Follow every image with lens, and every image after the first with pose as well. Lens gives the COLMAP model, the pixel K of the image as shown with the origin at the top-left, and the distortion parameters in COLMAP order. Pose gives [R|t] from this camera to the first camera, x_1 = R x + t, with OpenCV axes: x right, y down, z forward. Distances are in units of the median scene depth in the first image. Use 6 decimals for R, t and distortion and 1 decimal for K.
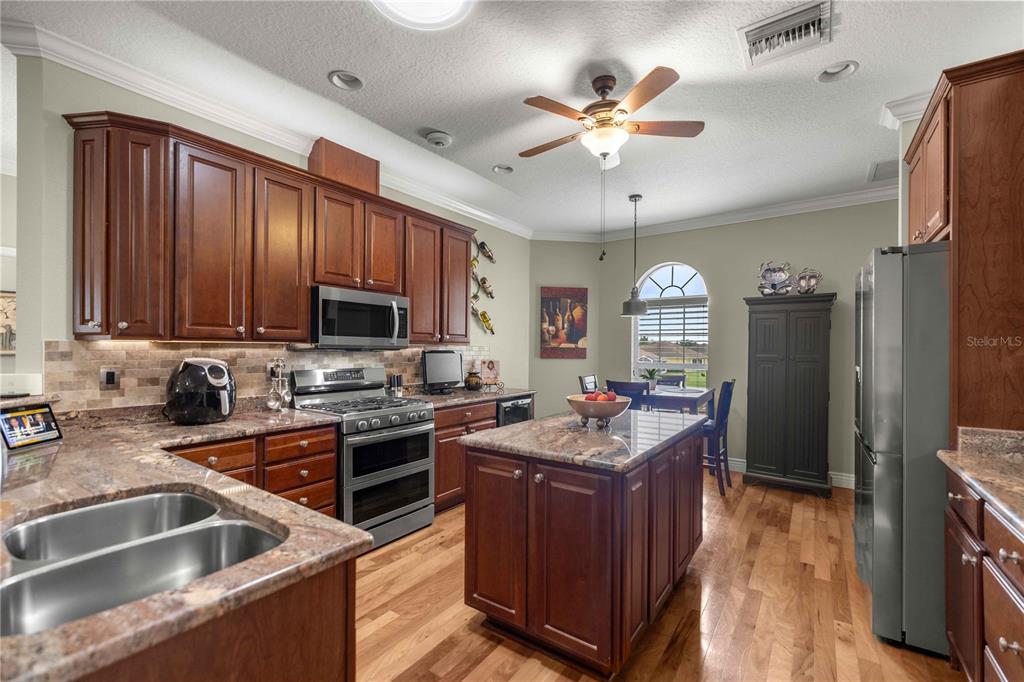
lens RADIAL K [[436.3, 0, 513.0], [0, 436.3, 346.5], [0, 0, 1]] dist [0.006416, -0.000262]
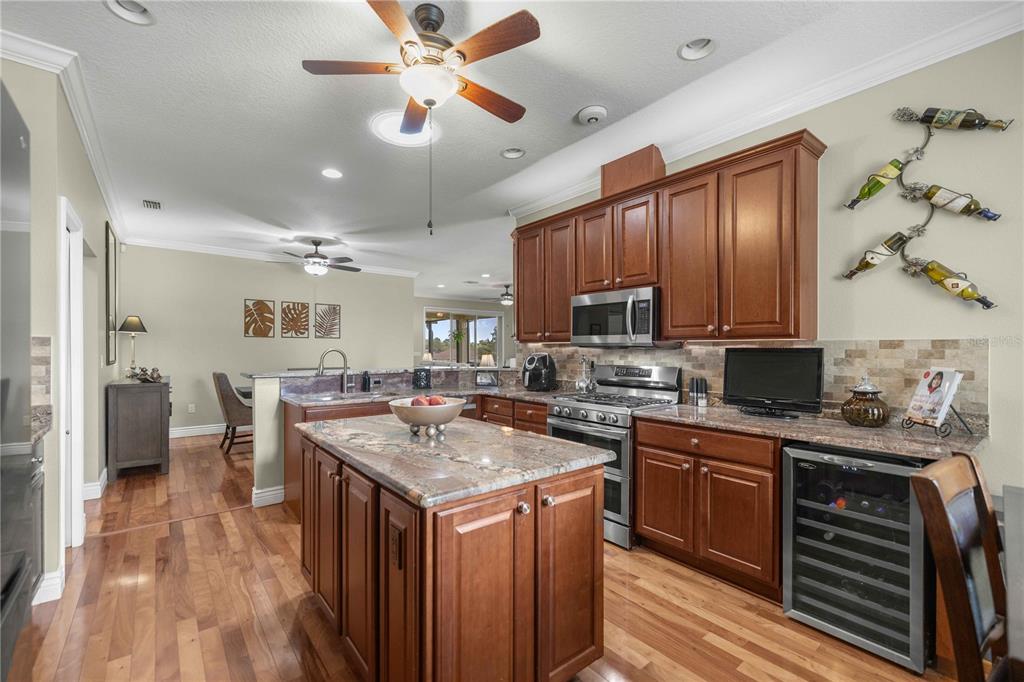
lens RADIAL K [[436.3, 0, 502.9], [0, 436.3, 347.2], [0, 0, 1]] dist [0.006416, -0.000262]
pose [[-0.274758, -0.004097, -0.961505, 0.570079], [0.007622, 0.999950, -0.006439, 0.008964], [0.961483, -0.009098, -0.274713, 0.804144]]
